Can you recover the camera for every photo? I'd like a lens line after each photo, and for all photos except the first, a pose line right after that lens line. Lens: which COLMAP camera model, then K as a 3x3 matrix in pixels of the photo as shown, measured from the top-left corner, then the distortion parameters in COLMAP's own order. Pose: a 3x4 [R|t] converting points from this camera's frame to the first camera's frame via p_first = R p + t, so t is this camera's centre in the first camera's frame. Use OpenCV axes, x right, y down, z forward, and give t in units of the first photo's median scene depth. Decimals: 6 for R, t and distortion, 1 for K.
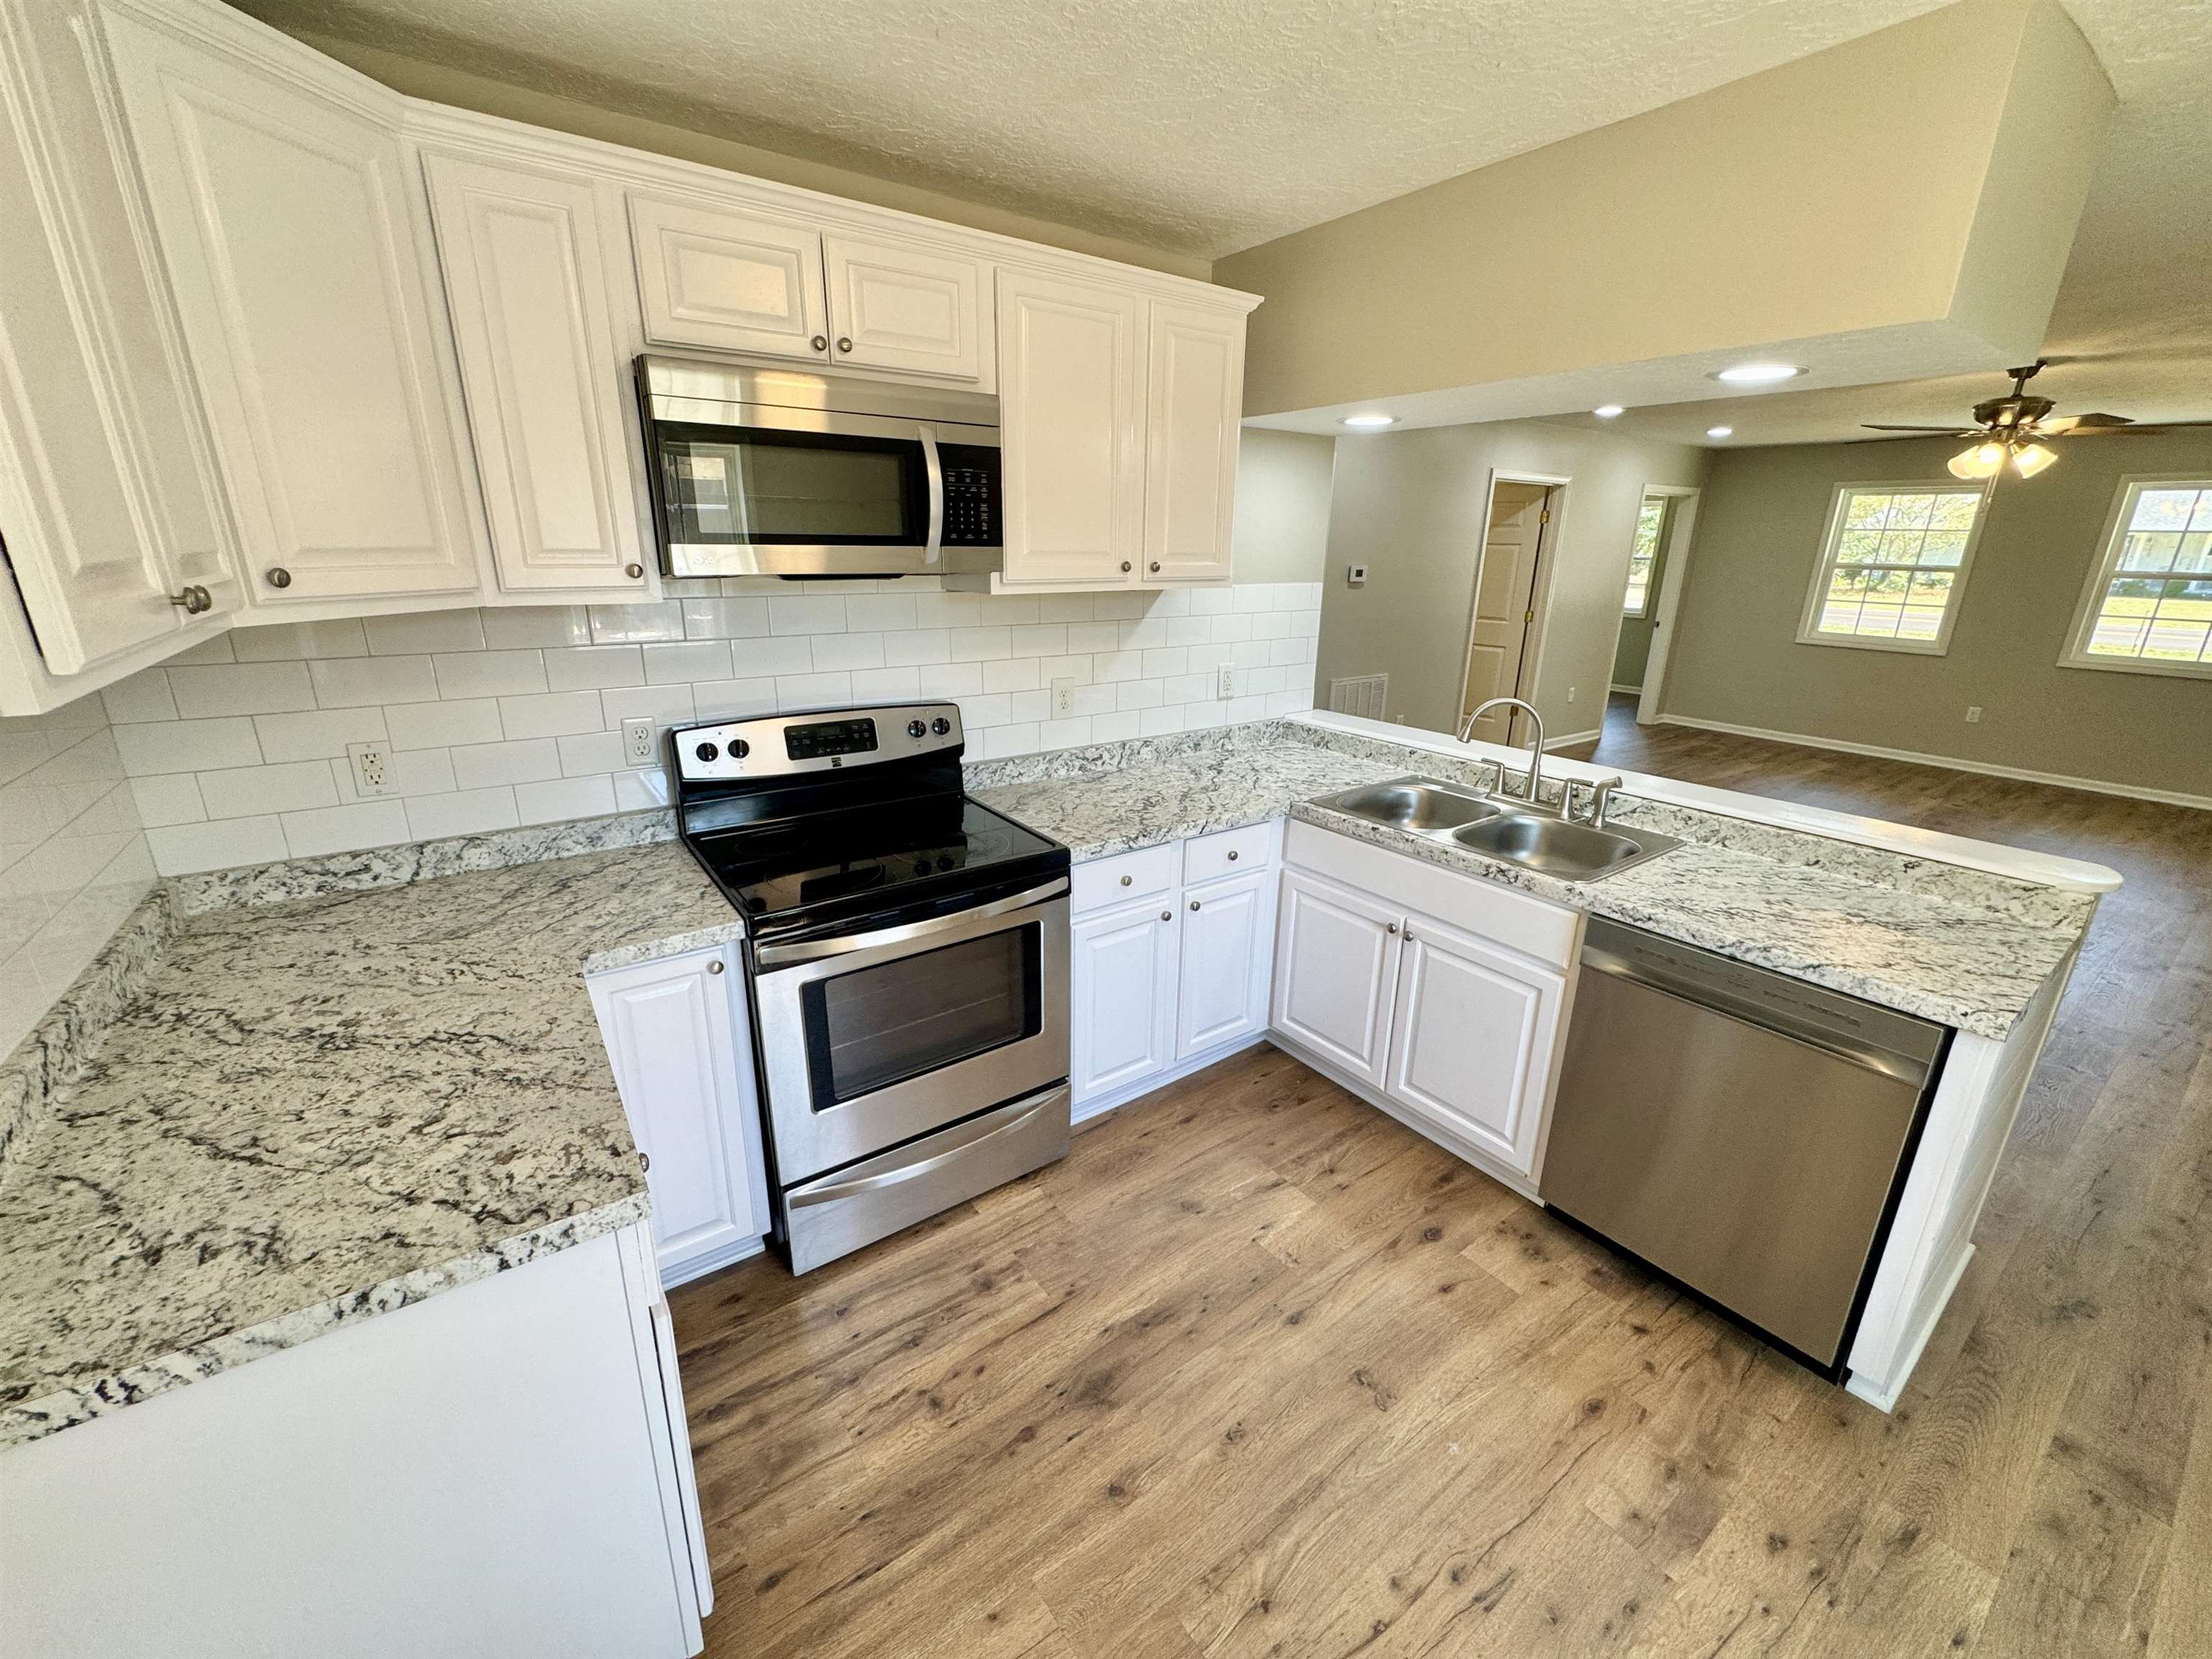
lens RADIAL K [[885.8, 0, 1106.7], [0, 885.8, 821.4], [0, 0, 1]] dist [-0.003650, 0.000451]
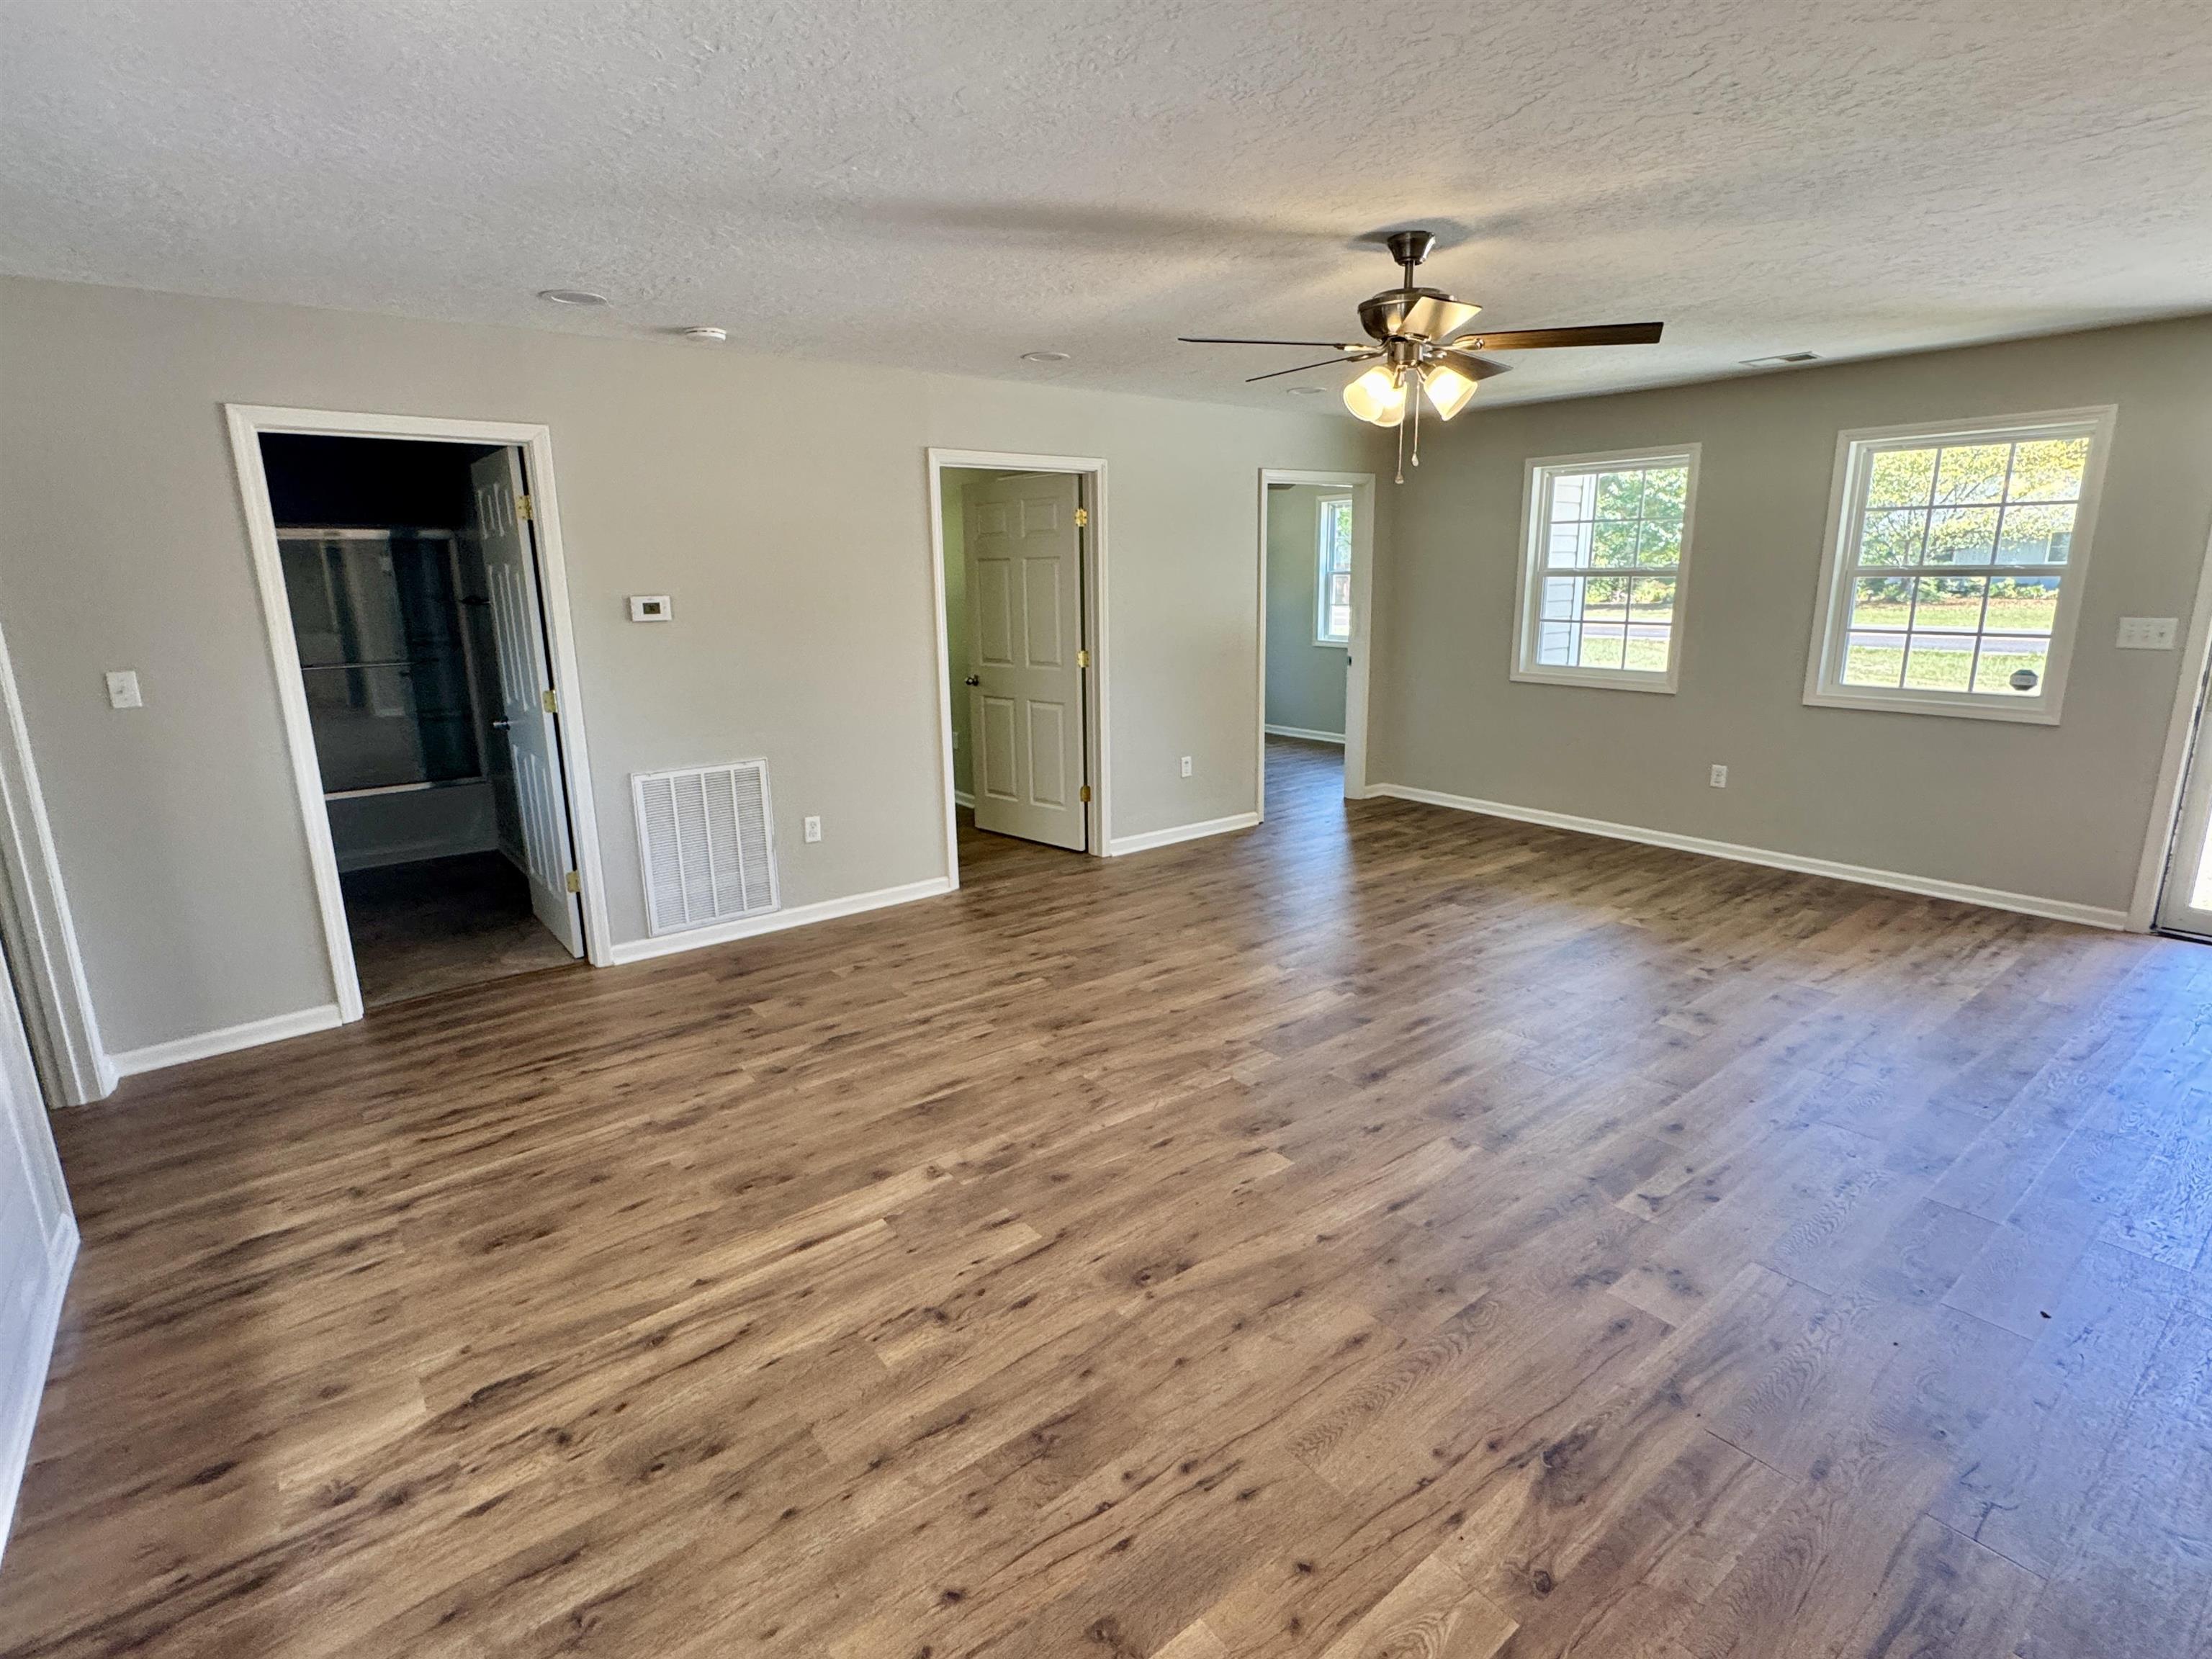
lens RADIAL K [[1079.3, 0, 1098.9], [0, 1079.3, 820.6], [0, 0, 1]] dist [-0.003643, 0.001161]
pose [[0.998534, -0.041396, 0.034866, 1.553716], [0.044094, 0.995777, -0.080526, -0.129389], [-0.031386, 0.081945, 0.996143, 0.583999]]
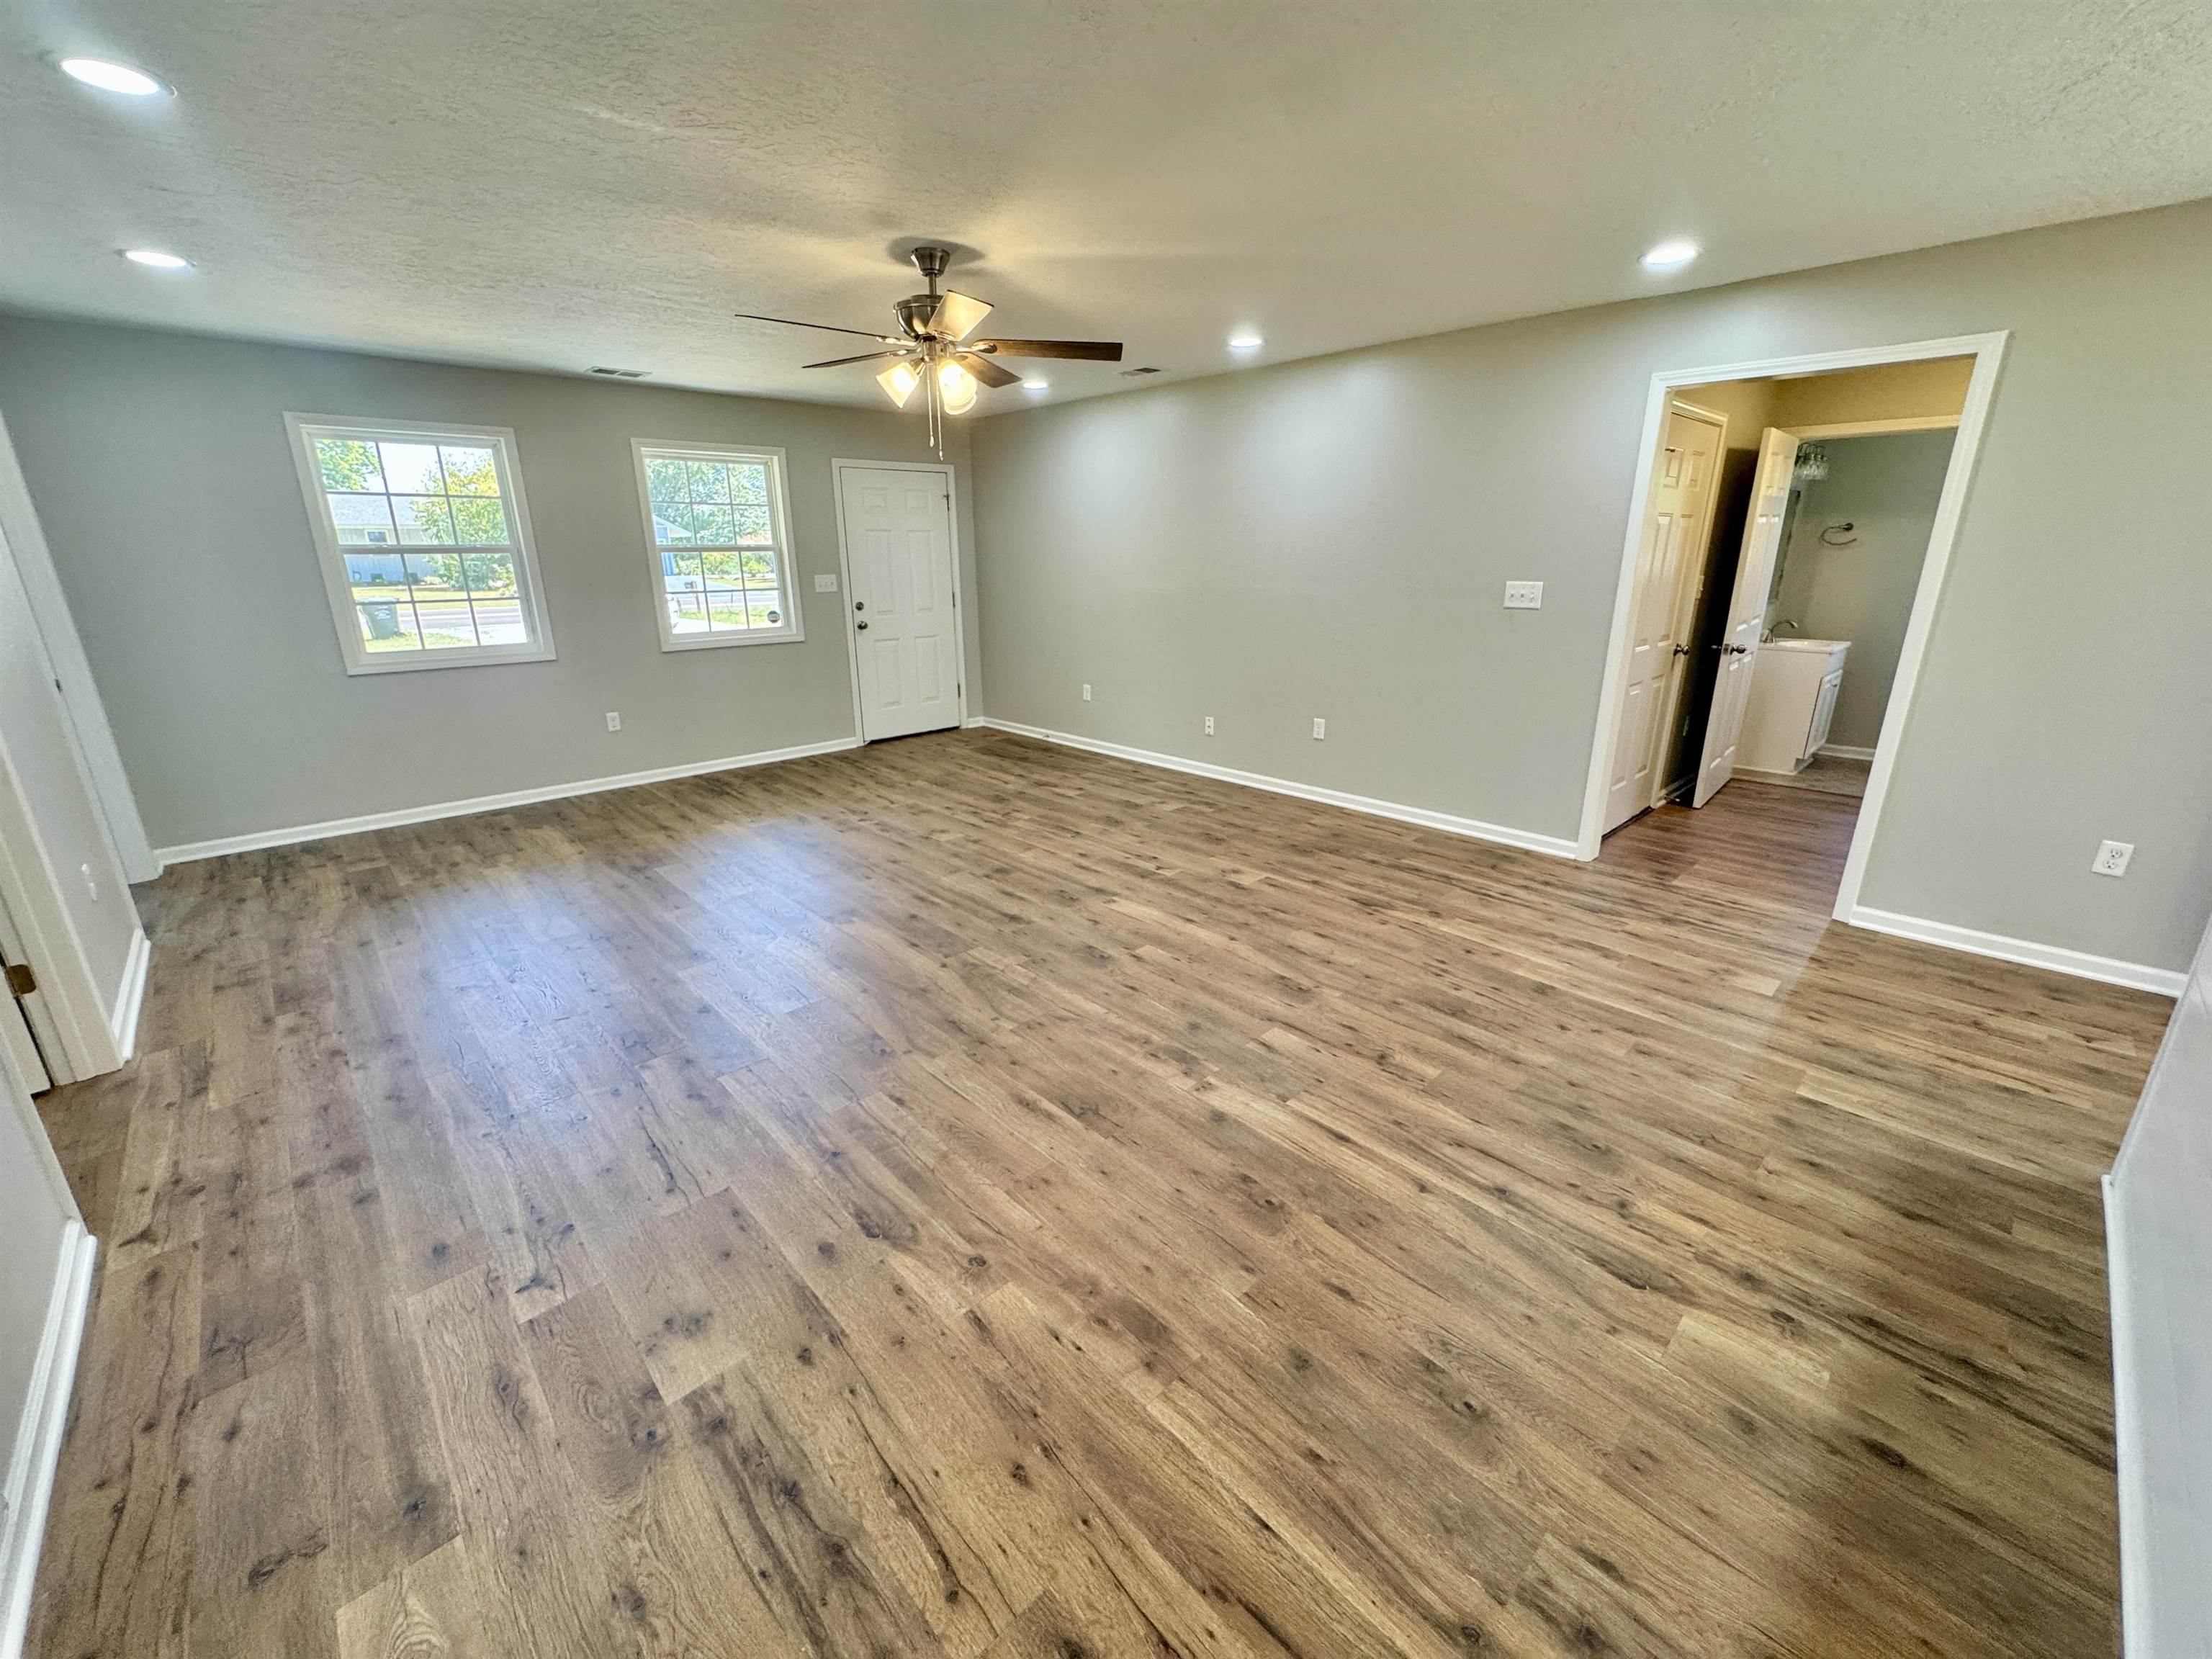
lens RADIAL K [[885.8, 0, 1102.9], [0, 885.8, 823.1], [0, 0, 1]] dist [-0.003650, 0.000451]
pose [[-0.139586, -0.310387, 0.940306, 0.336195], [0.305027, 0.889948, 0.339045, -0.591514], [-0.942058, 0.334145, -0.029548, 2.073342]]
